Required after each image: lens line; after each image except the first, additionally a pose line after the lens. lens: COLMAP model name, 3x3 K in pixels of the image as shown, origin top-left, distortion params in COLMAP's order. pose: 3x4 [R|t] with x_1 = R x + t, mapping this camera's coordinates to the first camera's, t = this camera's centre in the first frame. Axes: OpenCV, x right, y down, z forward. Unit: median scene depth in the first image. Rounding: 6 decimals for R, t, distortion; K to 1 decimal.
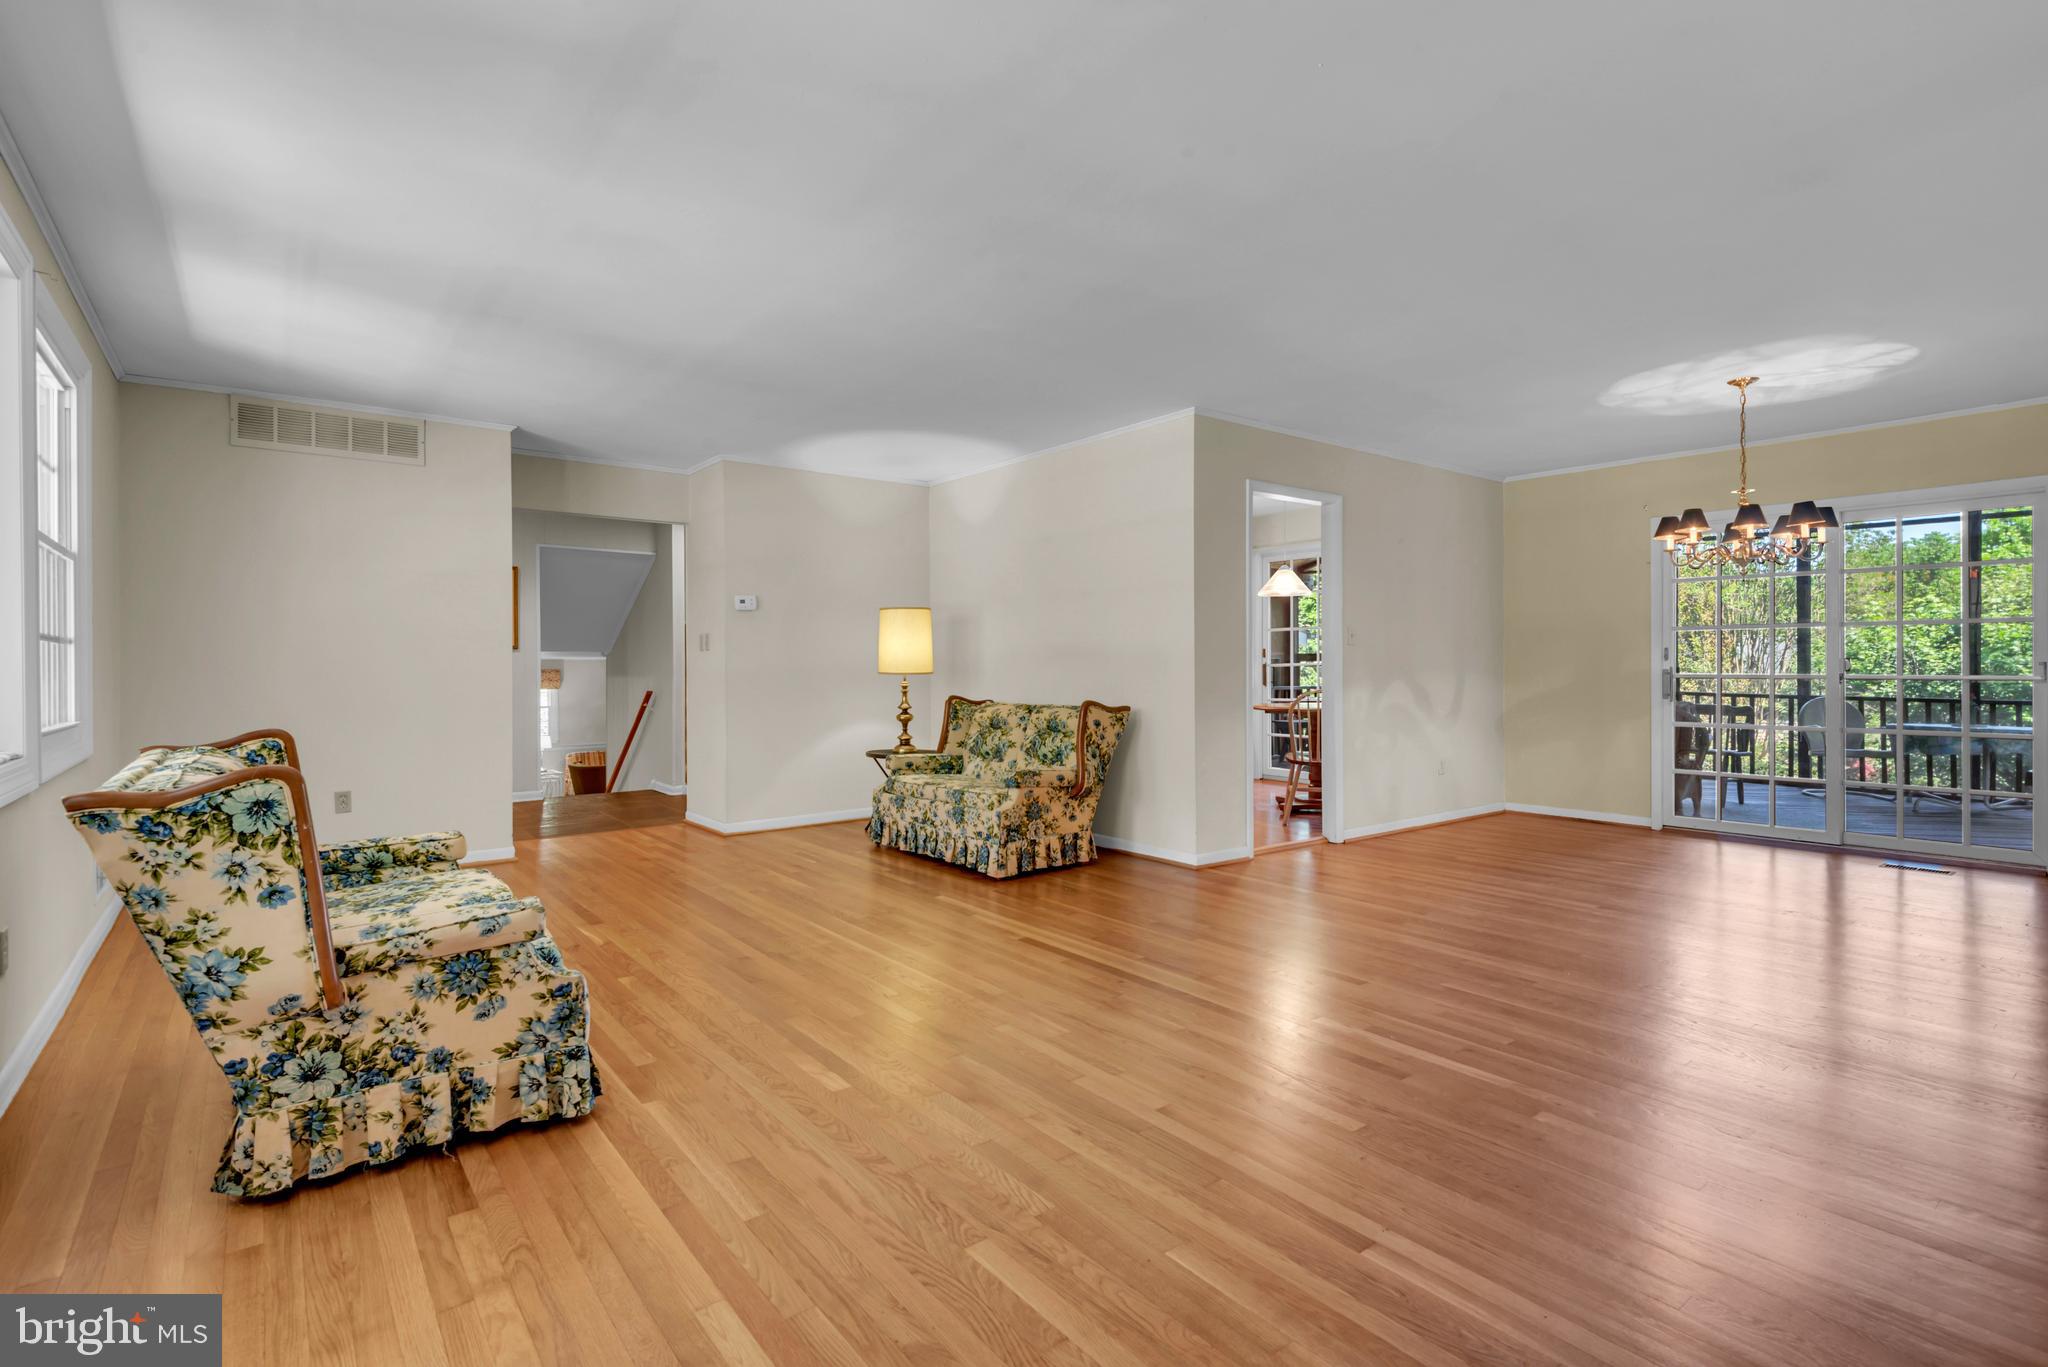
lens RADIAL K [[963.1, 0, 1004.2], [0, 963.1, 664.8], [0, 0, 1]] dist [0.029996, -0.014367]
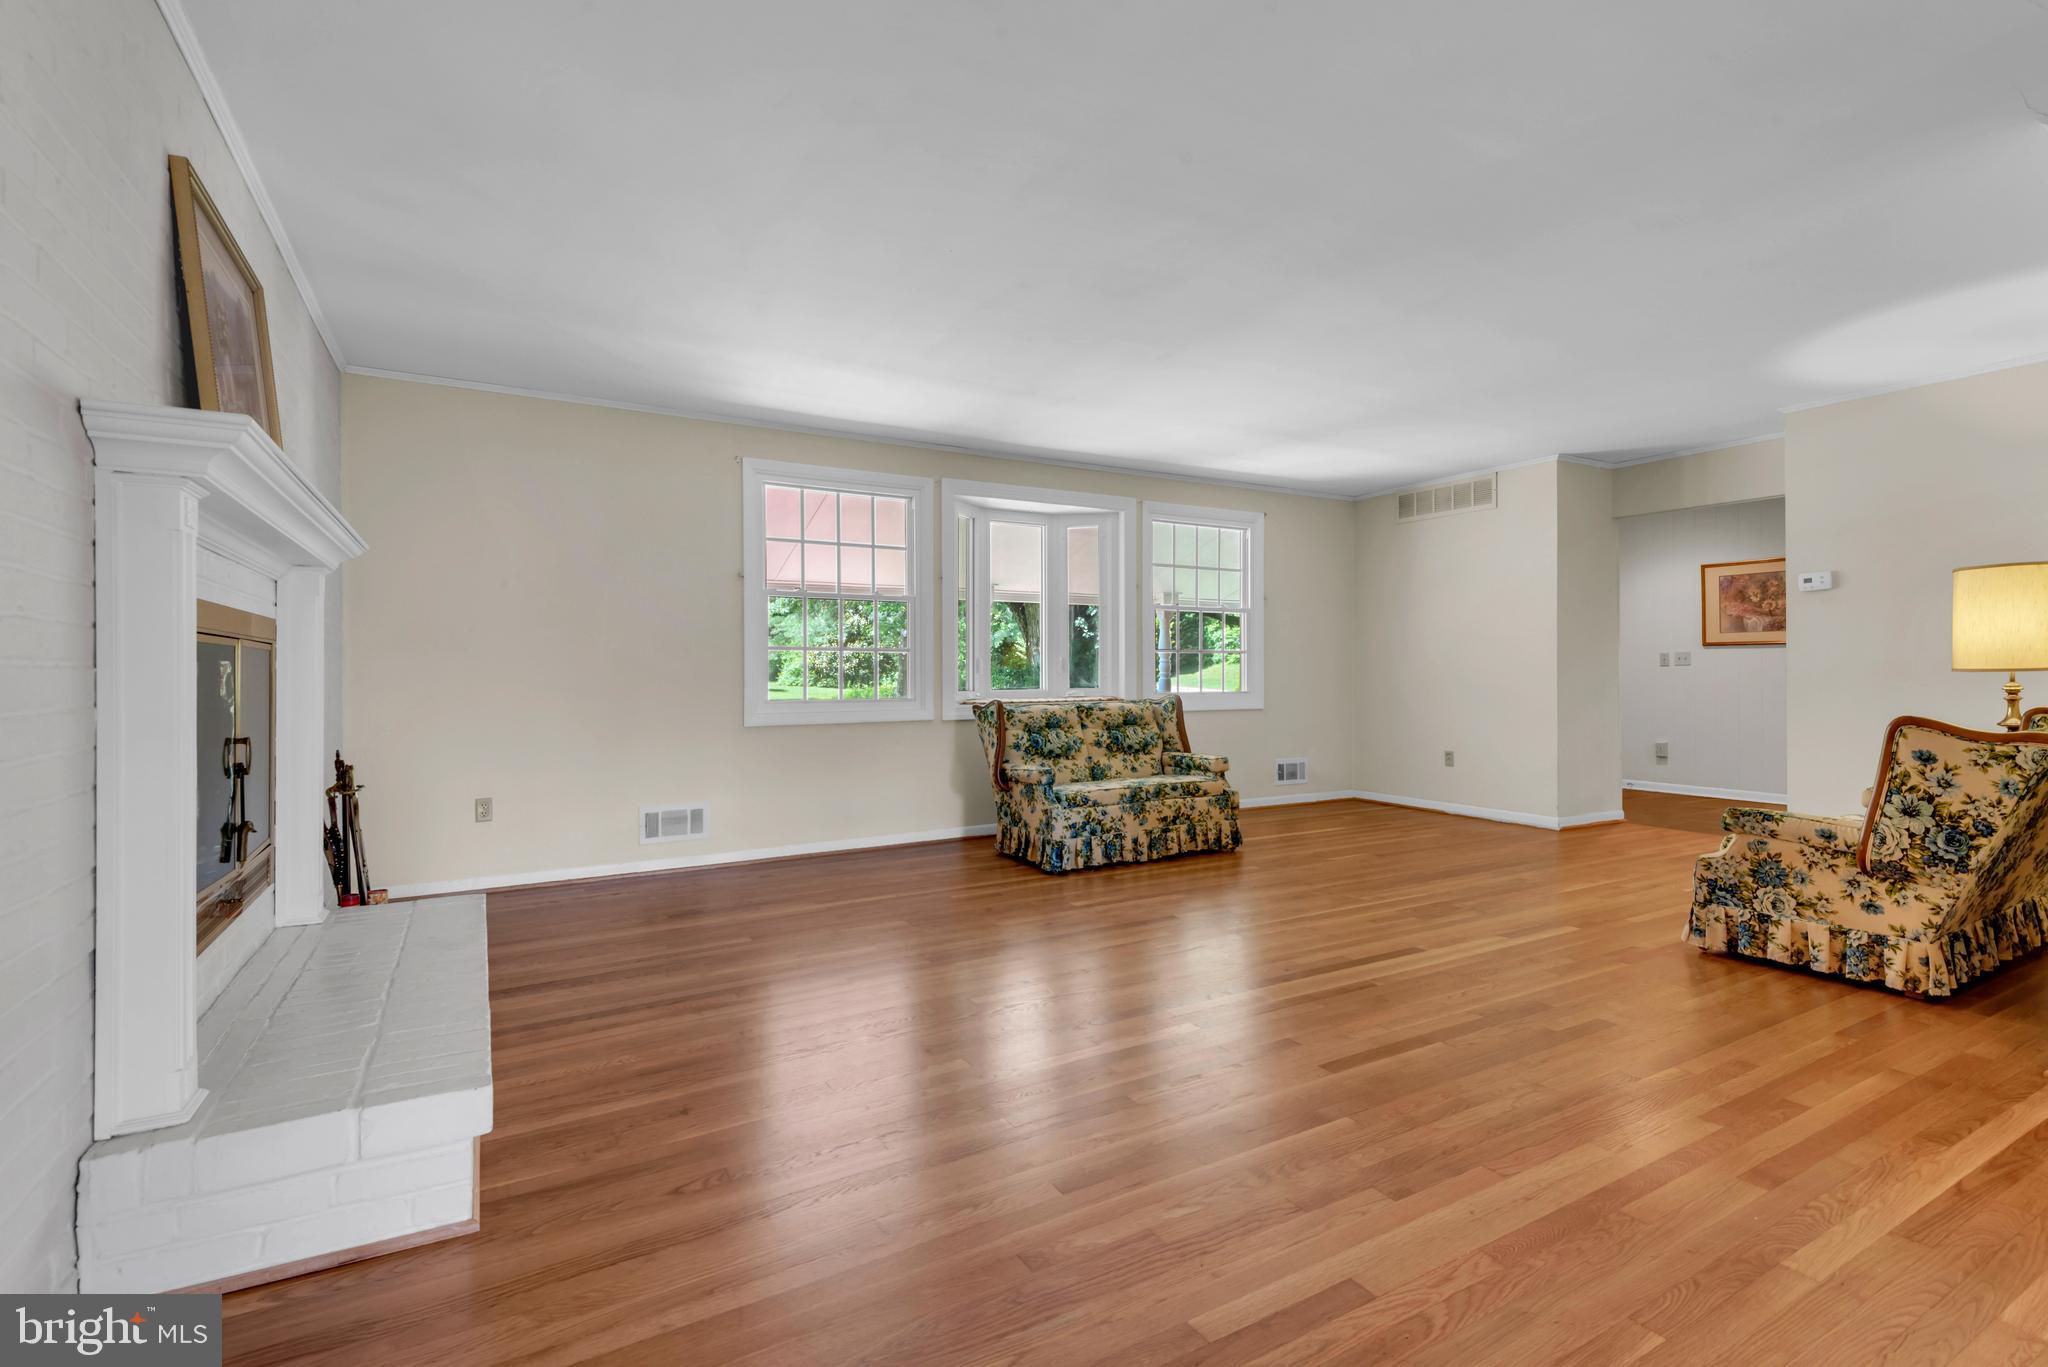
lens RADIAL K [[963.1, 0, 1042.9], [0, 963.1, 674.5], [0, 0, 1]] dist [0.029996, -0.014367]
pose [[-0.139131, 0.006594, -0.990252, 0.777030], [0.005757, 0.999966, 0.005850, 0.005912], [0.990257, -0.004887, -0.139165, 0.591475]]
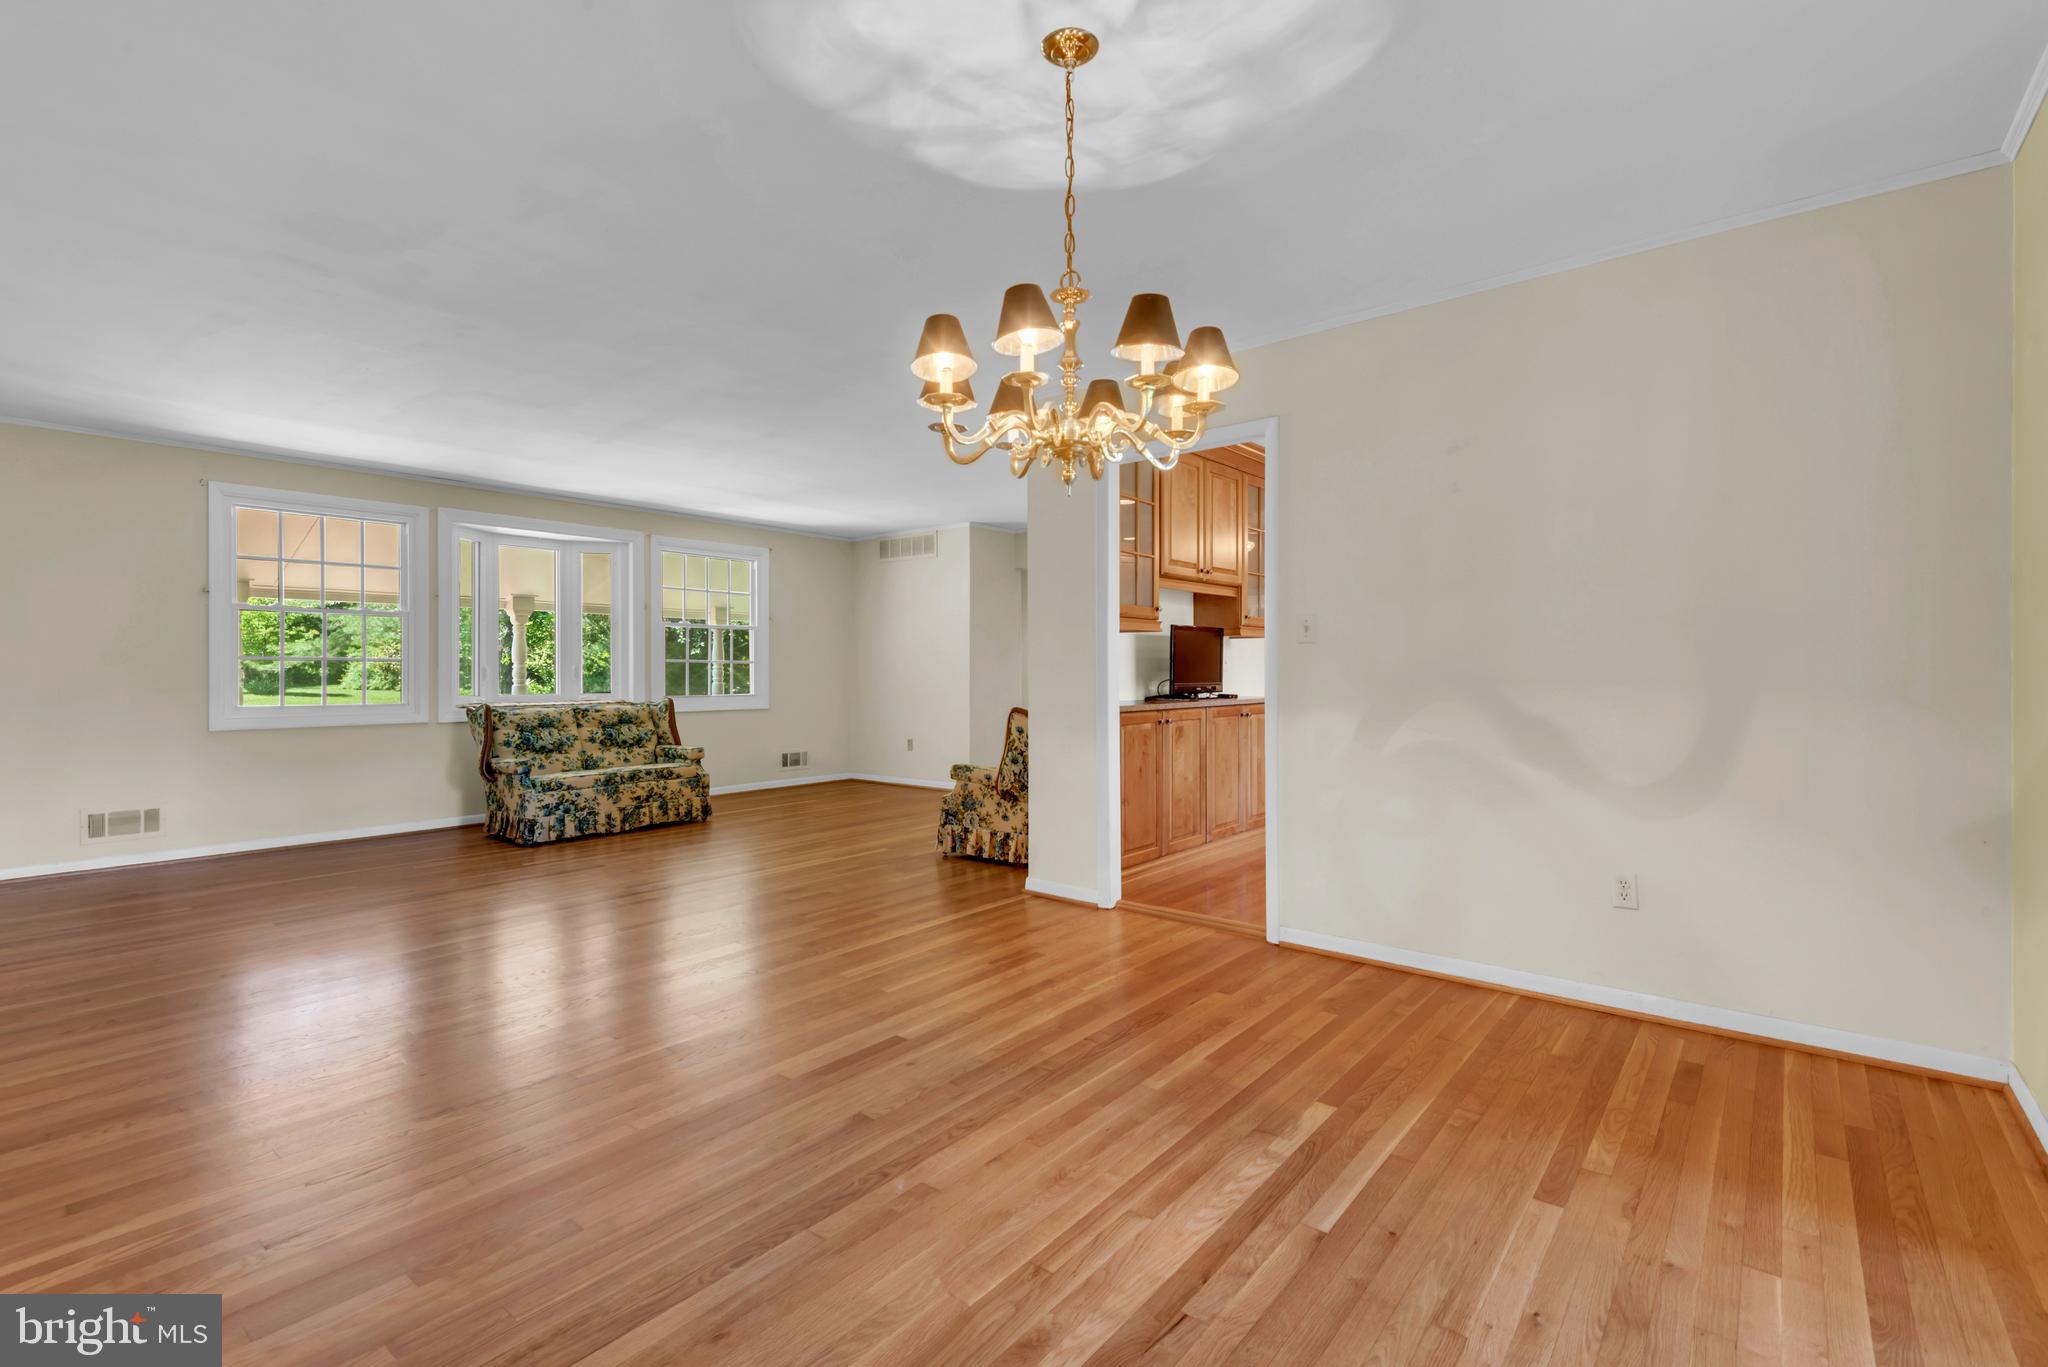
lens RADIAL K [[963.1, 0, 1085.8], [0, 963.1, 676.2], [0, 0, 1]] dist [0.029996, -0.014367]
pose [[0.234708, 0.006721, -0.972043, 1.155431], [0.002797, 0.999967, 0.007590, -0.003963], [0.972062, -0.004500, 0.234682, 0.868943]]
